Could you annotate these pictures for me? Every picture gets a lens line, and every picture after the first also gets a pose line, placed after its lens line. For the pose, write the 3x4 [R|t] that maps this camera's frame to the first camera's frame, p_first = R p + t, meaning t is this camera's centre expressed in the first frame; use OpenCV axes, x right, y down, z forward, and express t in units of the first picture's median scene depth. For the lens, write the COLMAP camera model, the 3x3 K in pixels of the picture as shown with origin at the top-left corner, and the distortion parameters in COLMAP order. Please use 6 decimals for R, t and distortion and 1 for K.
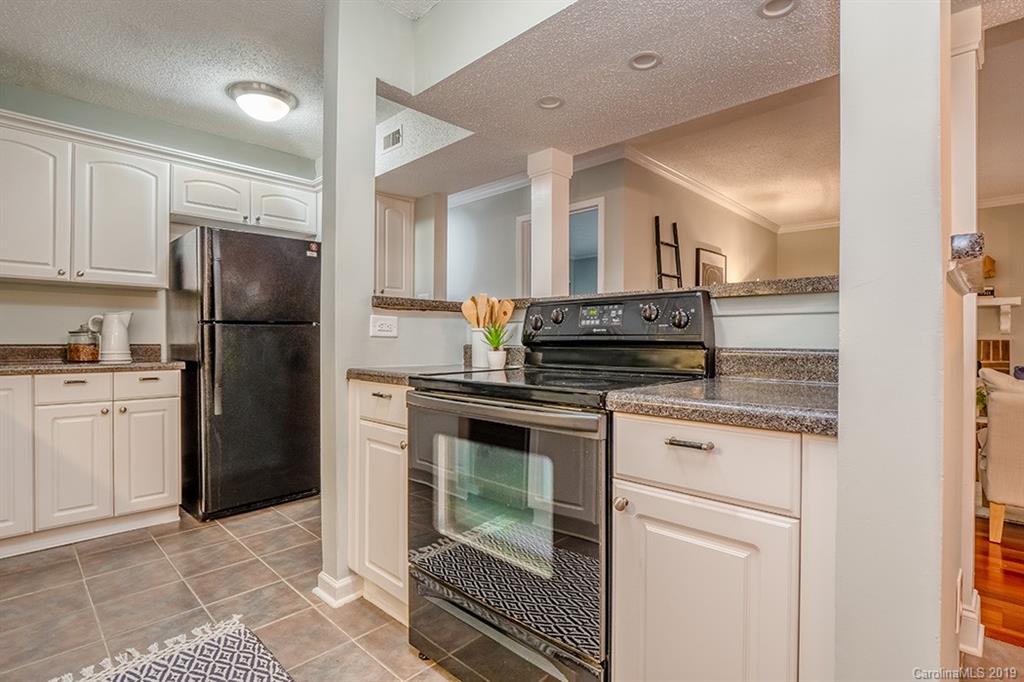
lens RADIAL K [[498.3, 0, 512.0], [0, 498.3, 341.0], [0, 0, 1]] dist [-0.011478, -0.000372]
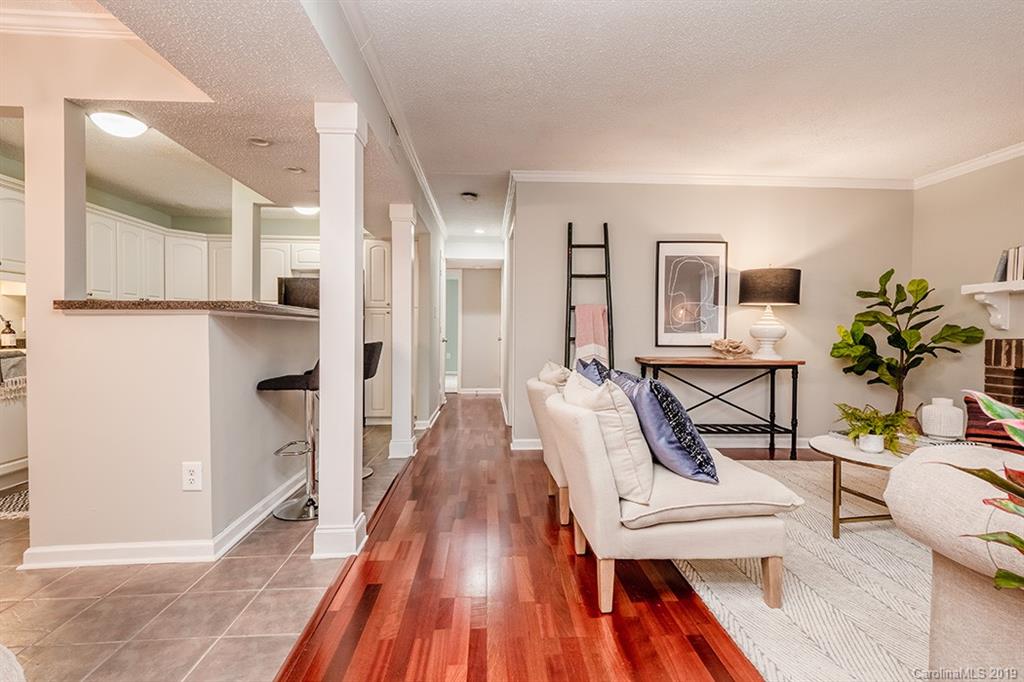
lens RADIAL K [[482.5, 0, 513.9], [0, 482.5, 343.1], [0, 0, 1]] dist [0.003852, 0.000626]
pose [[0.745087, 0.014386, -0.666812, 1.356071], [-0.002453, 0.999820, 0.018830, -0.008990], [0.666963, -0.012394, 0.744988, 0.202415]]
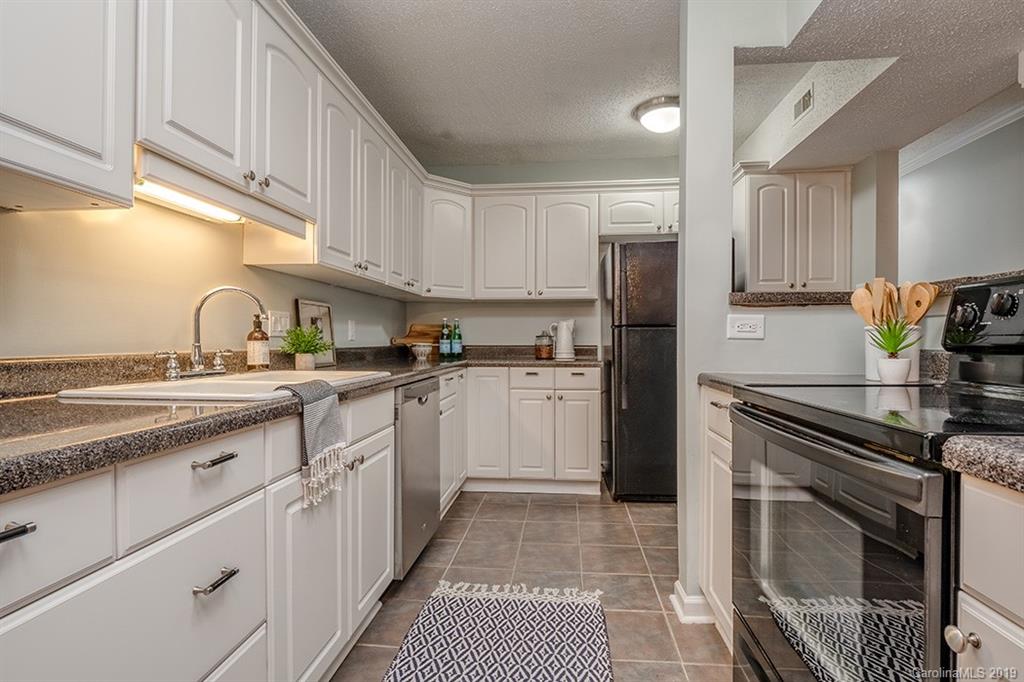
lens RADIAL K [[496.6, 0, 512.9], [0, 496.6, 343.9], [0, 0, 1]] dist [0.000939, -0.020134]
pose [[0.621048, 0.001353, -0.783771, 0.140142], [0.001690, 0.999994, 0.003065, -0.002237], [0.783771, -0.003229, 0.621042, 0.114831]]
